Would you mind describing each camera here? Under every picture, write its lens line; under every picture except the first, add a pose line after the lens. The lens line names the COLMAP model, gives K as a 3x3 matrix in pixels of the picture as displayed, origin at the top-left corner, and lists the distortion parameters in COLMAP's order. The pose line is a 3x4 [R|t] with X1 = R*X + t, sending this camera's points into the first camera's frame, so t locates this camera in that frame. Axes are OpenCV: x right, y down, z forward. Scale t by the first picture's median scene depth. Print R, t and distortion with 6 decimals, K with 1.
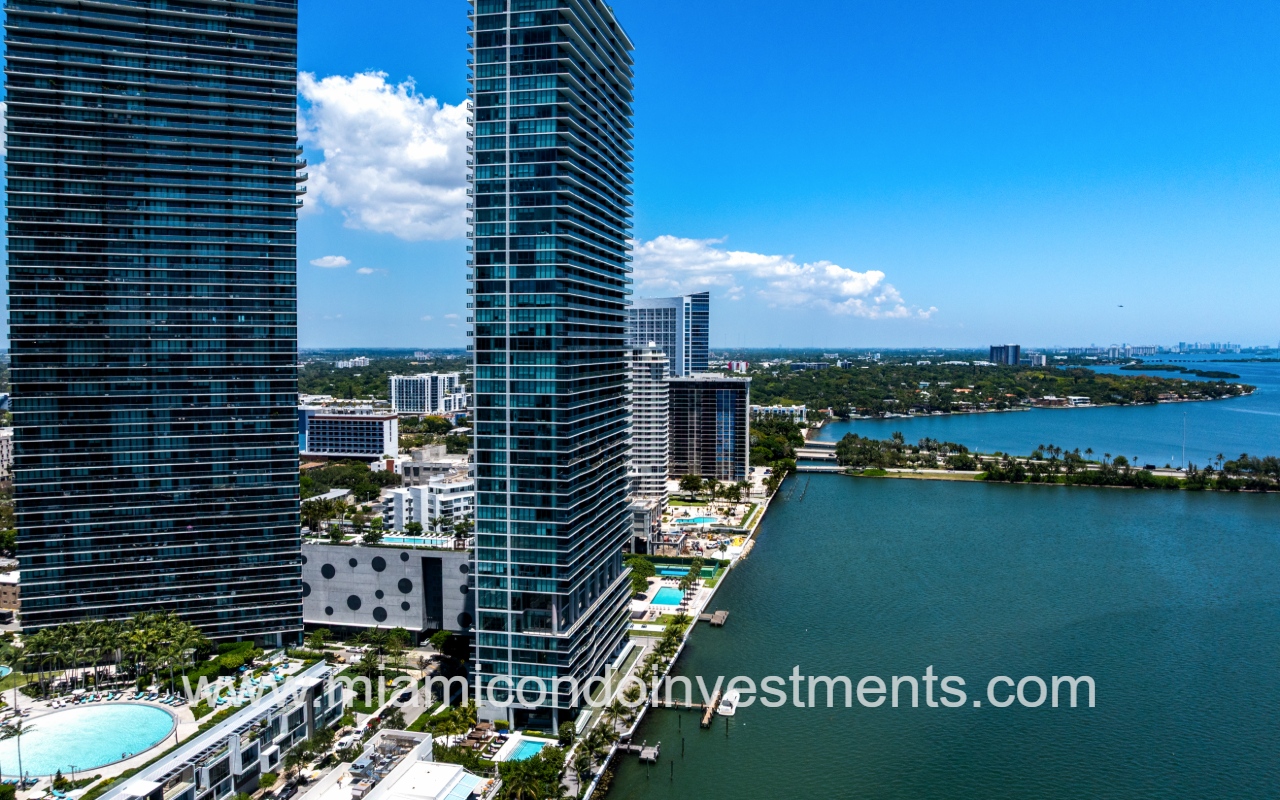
lens RADIAL K [[939.3, 0, 689.8], [0, 939.3, 437.1], [0, 0, 1]] dist [-0.032534, -0.017018]
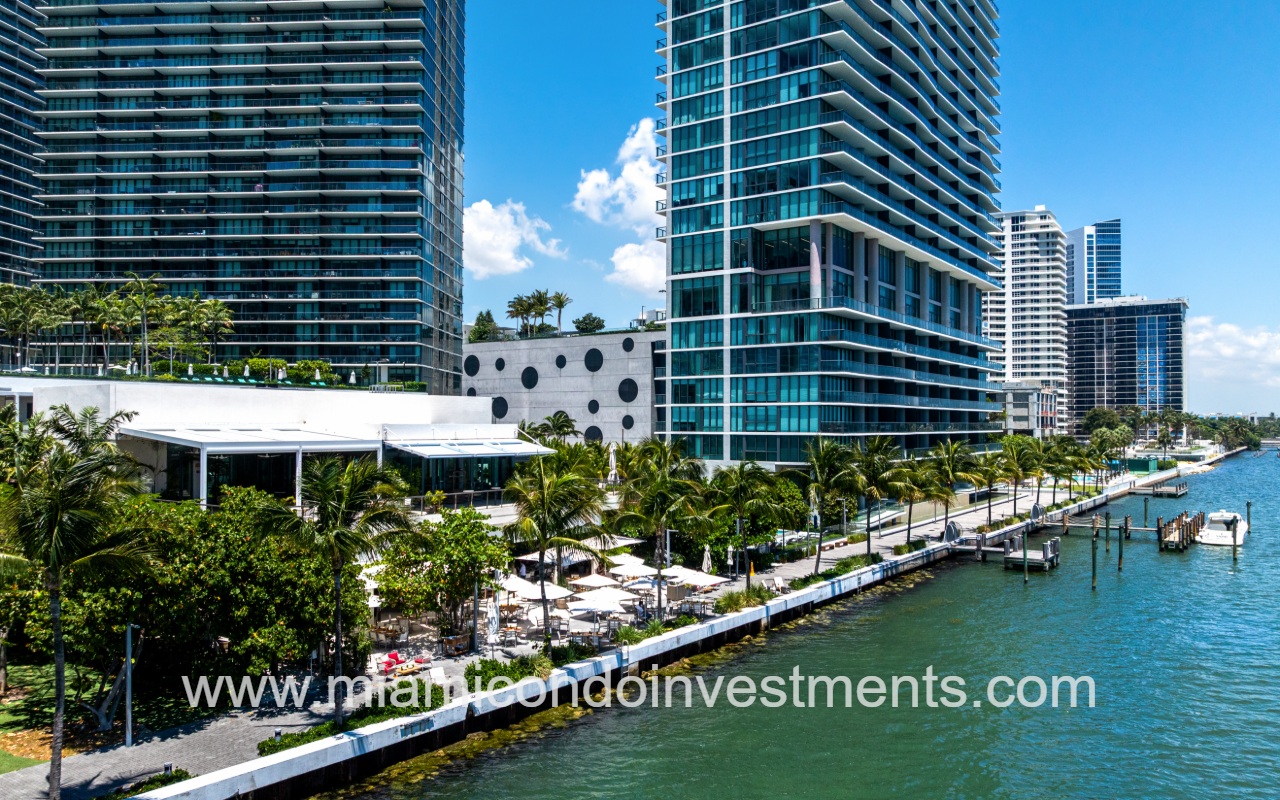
lens RADIAL K [[984.6, 0, 616.5], [0, 984.6, 419.5], [0, 0, 1]] dist [-0.042043, -0.006343]
pose [[0.899439, -0.008823, -0.436957, -0.018699], [-0.024931, 0.997132, -0.071452, 0.302160], [0.436334, 0.075160, 0.896640, 0.513407]]
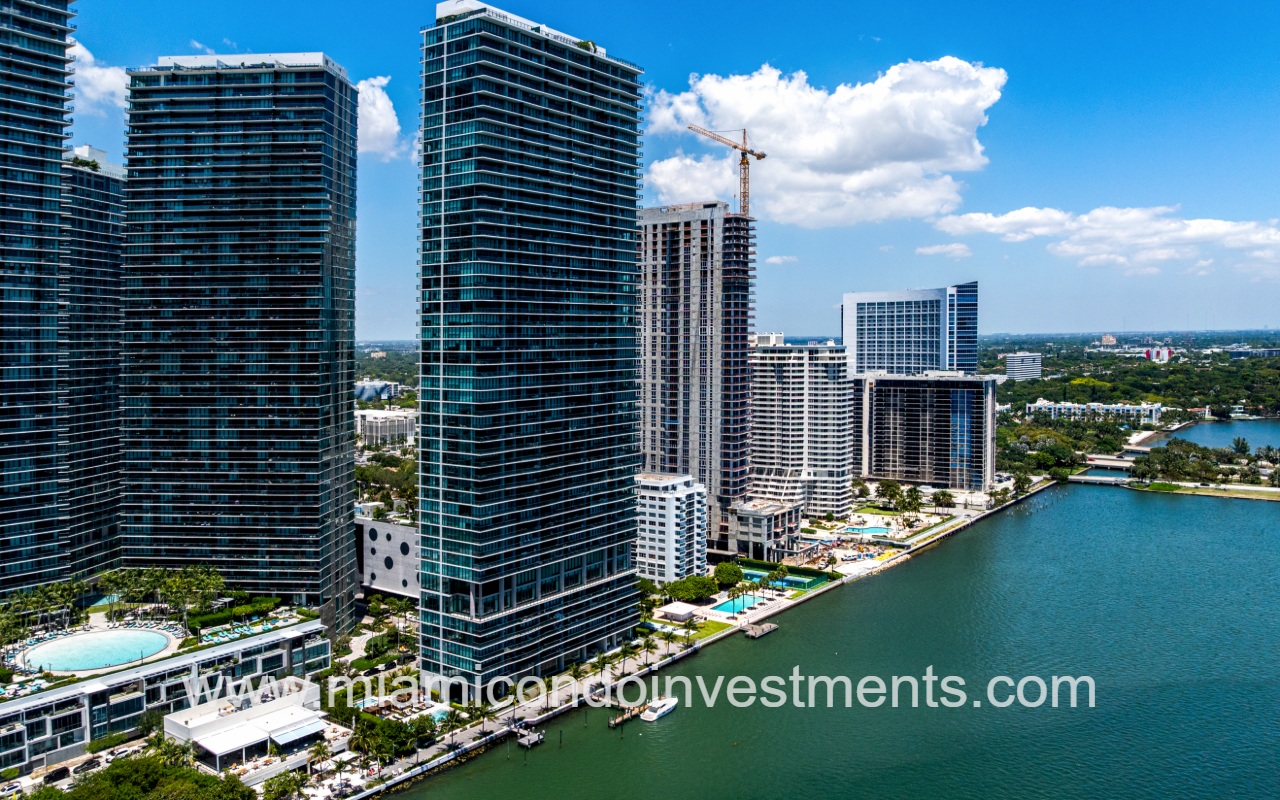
lens RADIAL K [[984.6, 0, 652.9], [0, 984.6, 400.5], [0, 0, 1]] dist [-0.042043, -0.006343]
pose [[0.910964, 0.020021, -0.412000, 0.520748], [-0.032331, 0.999214, -0.022930, -0.027936], [0.411217, 0.034209, 0.910895, 0.020743]]
